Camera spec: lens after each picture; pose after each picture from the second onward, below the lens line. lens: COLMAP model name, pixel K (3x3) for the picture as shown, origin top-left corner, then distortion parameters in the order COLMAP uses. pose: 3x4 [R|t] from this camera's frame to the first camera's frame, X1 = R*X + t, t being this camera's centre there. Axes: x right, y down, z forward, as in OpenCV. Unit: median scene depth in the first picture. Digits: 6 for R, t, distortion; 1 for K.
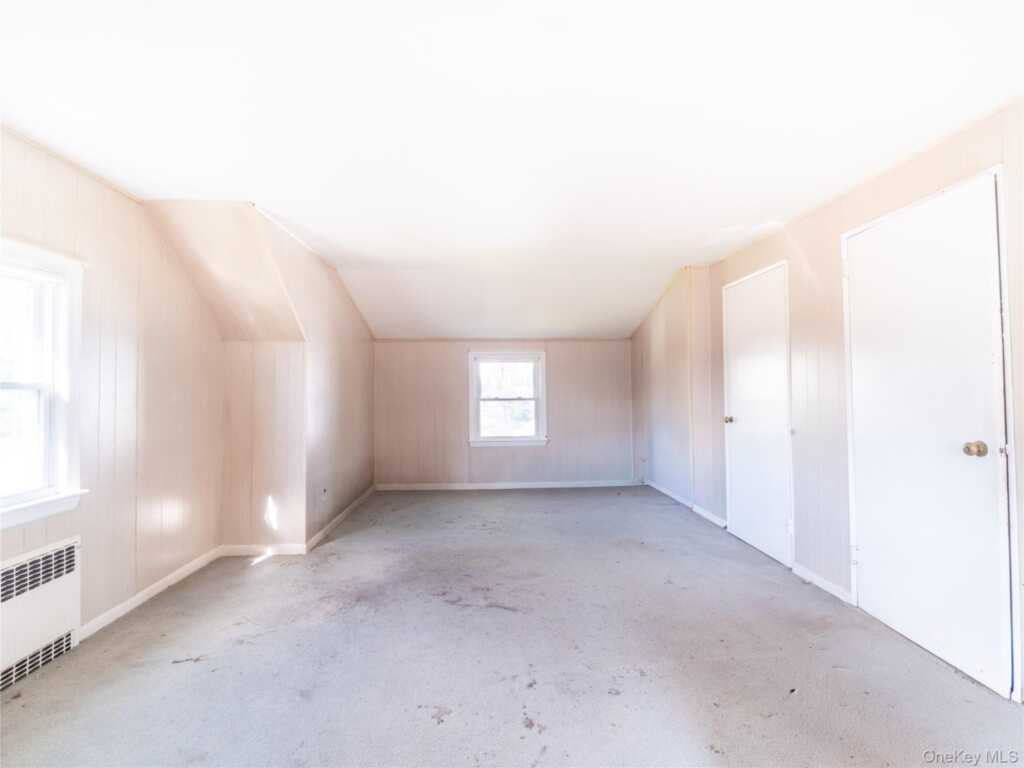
lens RADIAL K [[452.8, 0, 507.5], [0, 452.8, 385.6], [0, 0, 1]] dist [-0.000311, -0.000158]
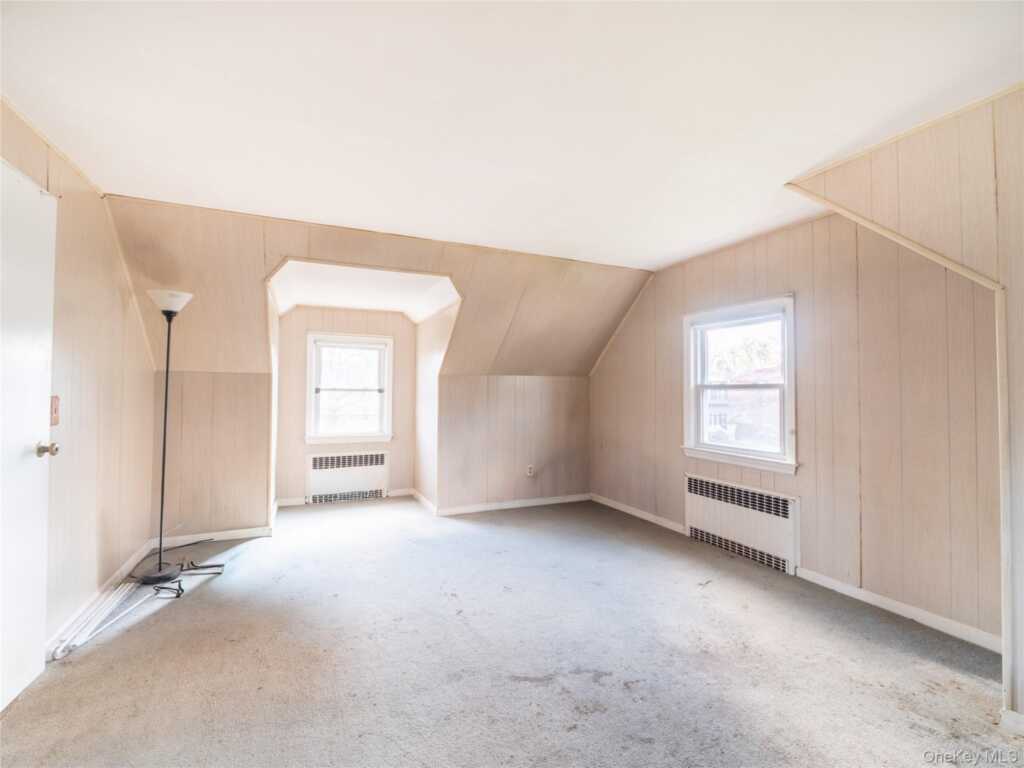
lens RADIAL K [[452.8, 0, 507.1], [0, 452.8, 381.4], [0, 0, 1]] dist [-0.000311, -0.000158]
pose [[-0.932626, -0.002507, -0.360837, 0.307455], [0.008423, 0.999552, -0.028715, 0.017361], [0.360747, -0.029820, -0.932187, 1.744620]]
